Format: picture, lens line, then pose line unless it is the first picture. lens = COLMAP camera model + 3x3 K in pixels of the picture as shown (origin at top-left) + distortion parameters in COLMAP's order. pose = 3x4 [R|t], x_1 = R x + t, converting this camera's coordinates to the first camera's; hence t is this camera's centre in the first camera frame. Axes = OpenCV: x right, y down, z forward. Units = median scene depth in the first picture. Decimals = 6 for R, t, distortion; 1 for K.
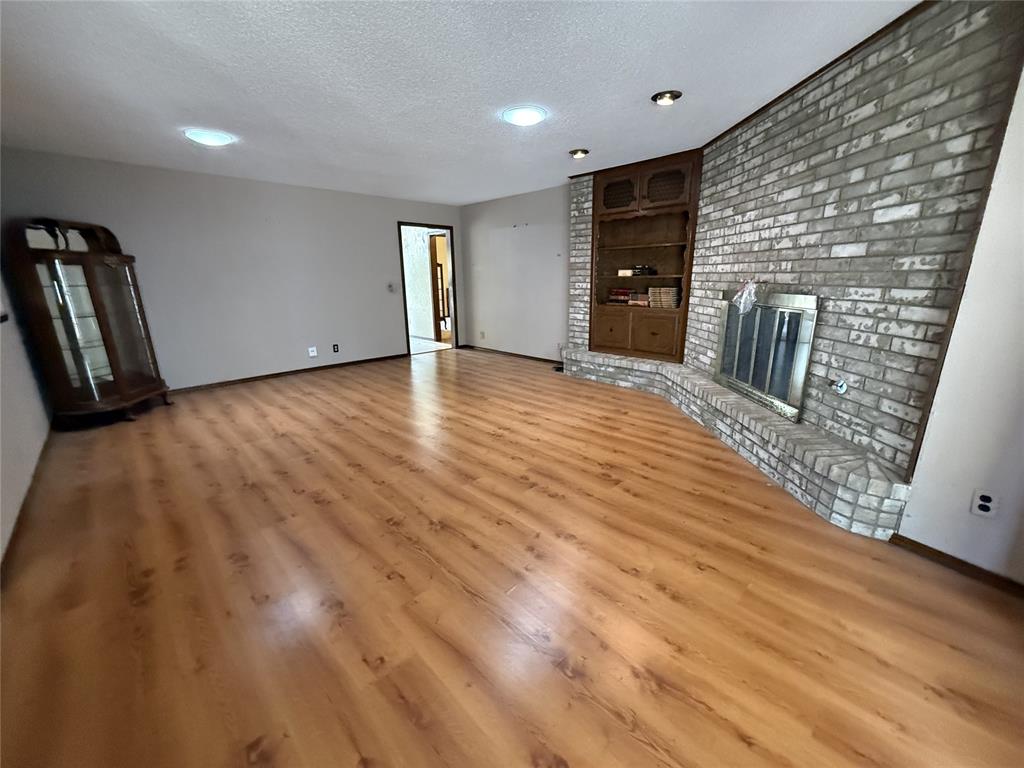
lens RADIAL K [[408.2, 0, 515.0], [0, 408.2, 387.7], [0, 0, 1]] dist [-0.002085, 0.000232]
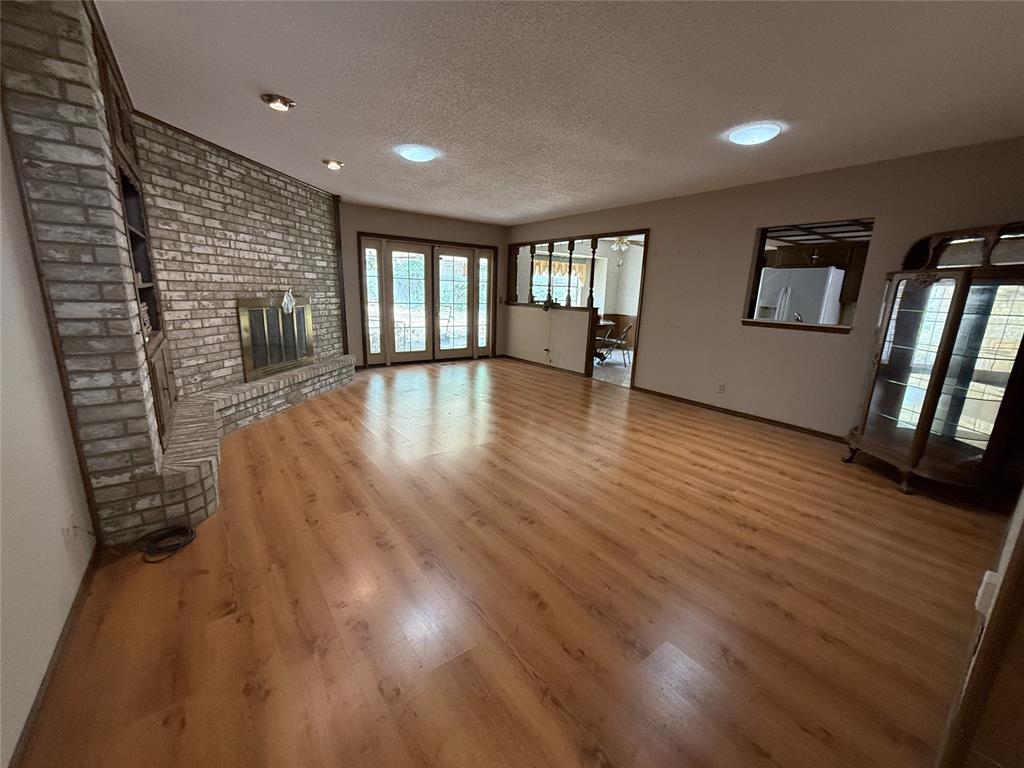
lens RADIAL K [[408.2, 0, 514.4], [0, 408.2, 382.7], [0, 0, 1]] dist [-0.002085, 0.000232]
pose [[-0.990819, -0.049424, 0.125836, -0.429645], [0.015212, 0.884112, 0.467027, -0.631330], [-0.134335, 0.464653, -0.875244, 2.298077]]
